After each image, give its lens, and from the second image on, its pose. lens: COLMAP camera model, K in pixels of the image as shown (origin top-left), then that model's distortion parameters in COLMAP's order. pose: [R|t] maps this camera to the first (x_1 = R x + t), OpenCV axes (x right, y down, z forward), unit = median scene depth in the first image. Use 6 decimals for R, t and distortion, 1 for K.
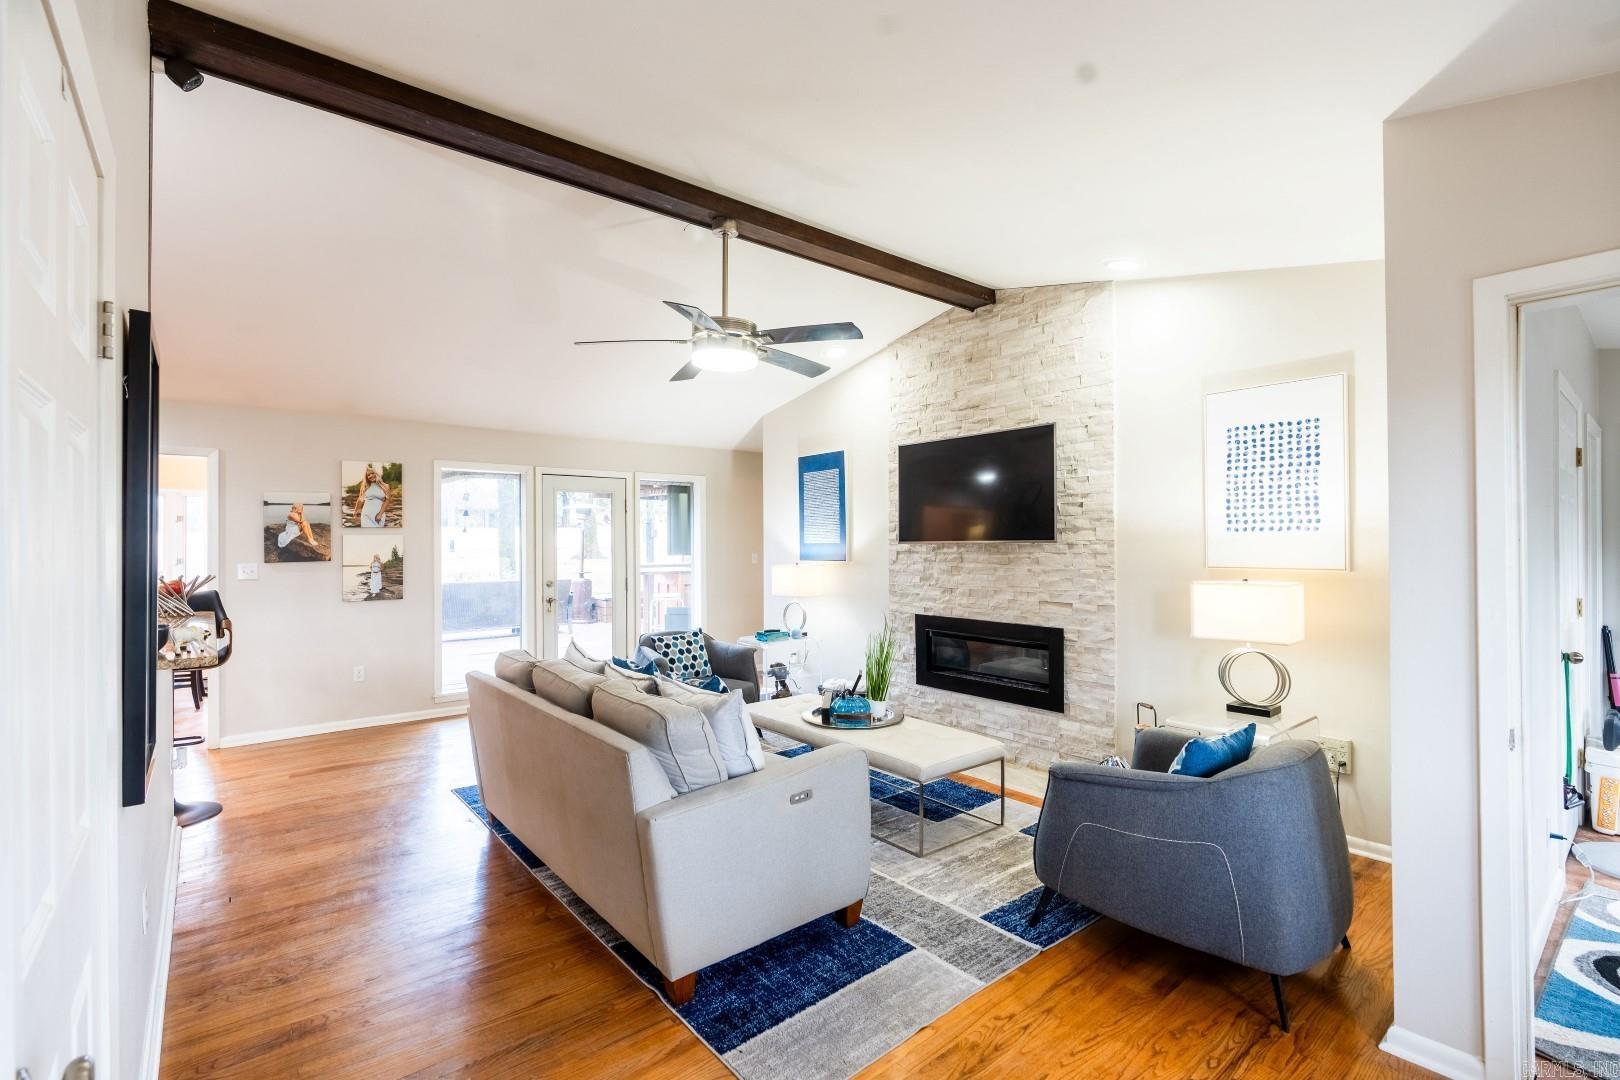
lens RADIAL K [[717.9, 0, 804.3], [0, 717.9, 540.2], [0, 0, 1]] dist [-0.012616, 0.003671]
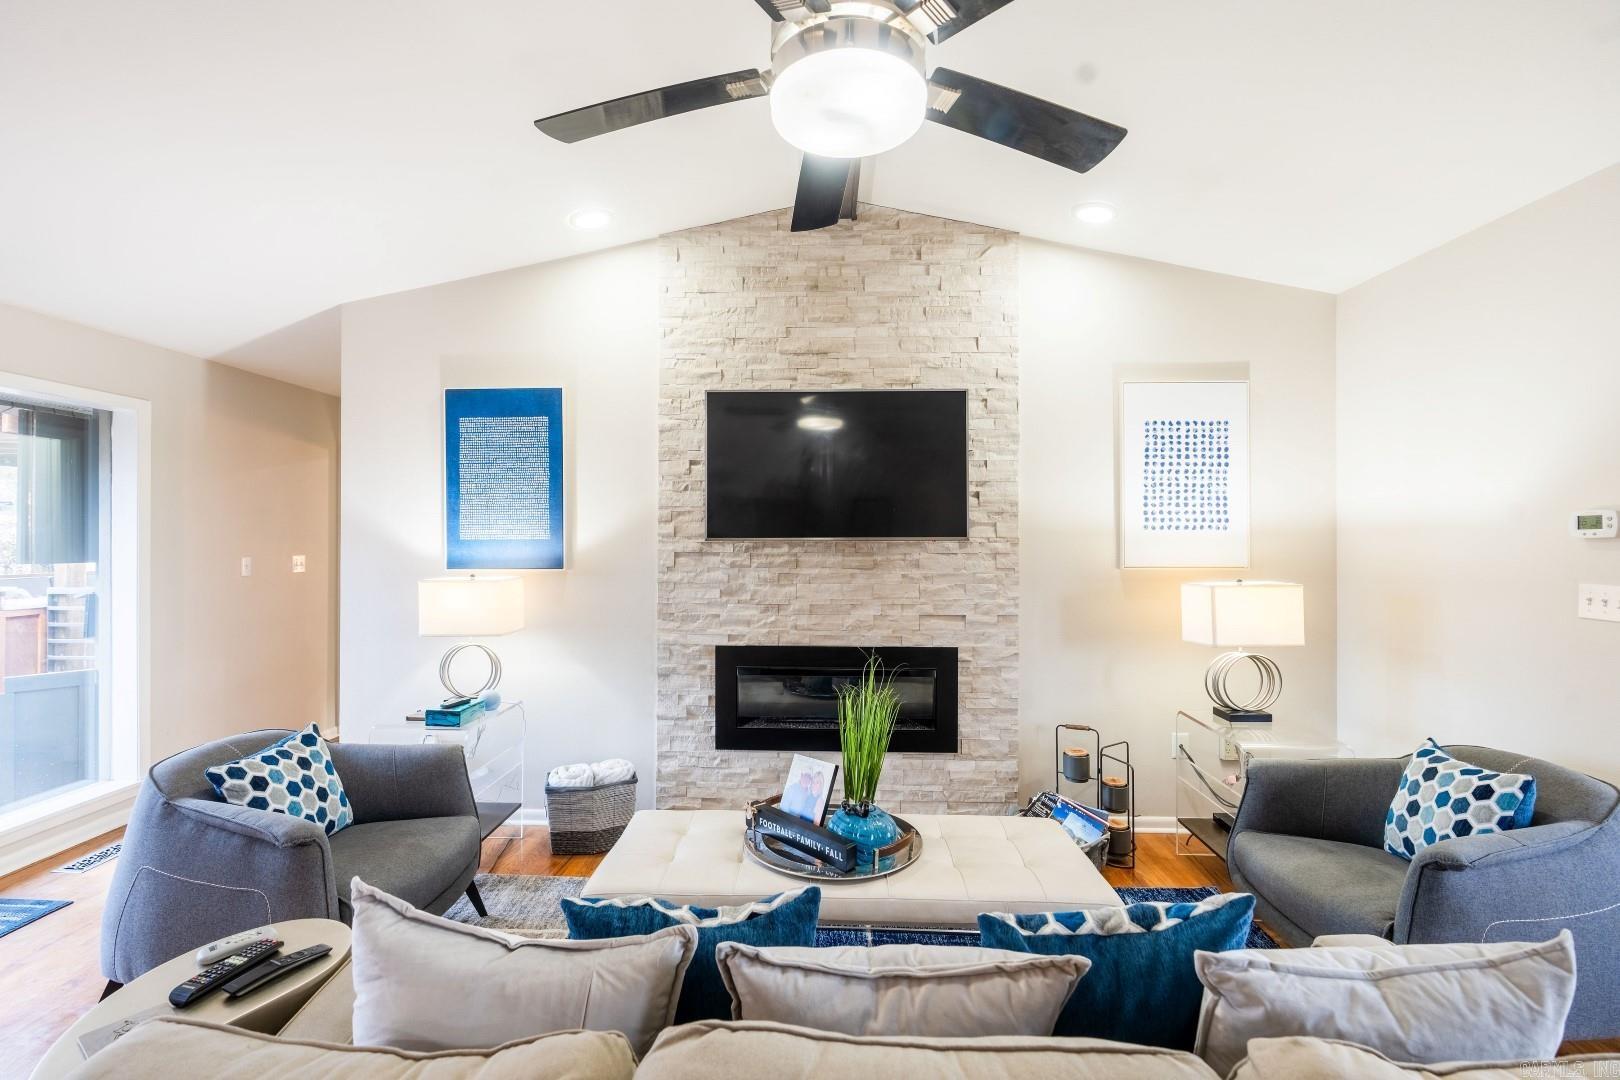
lens RADIAL K [[717.9, 0, 805.3], [0, 717.9, 539.8], [0, 0, 1]] dist [-0.012616, 0.003671]
pose [[0.662731, 0.006751, 0.748827, -0.349624], [-0.006699, 0.999973, -0.003086, 0.006186], [-0.748828, -0.002971, 0.662758, 0.585567]]
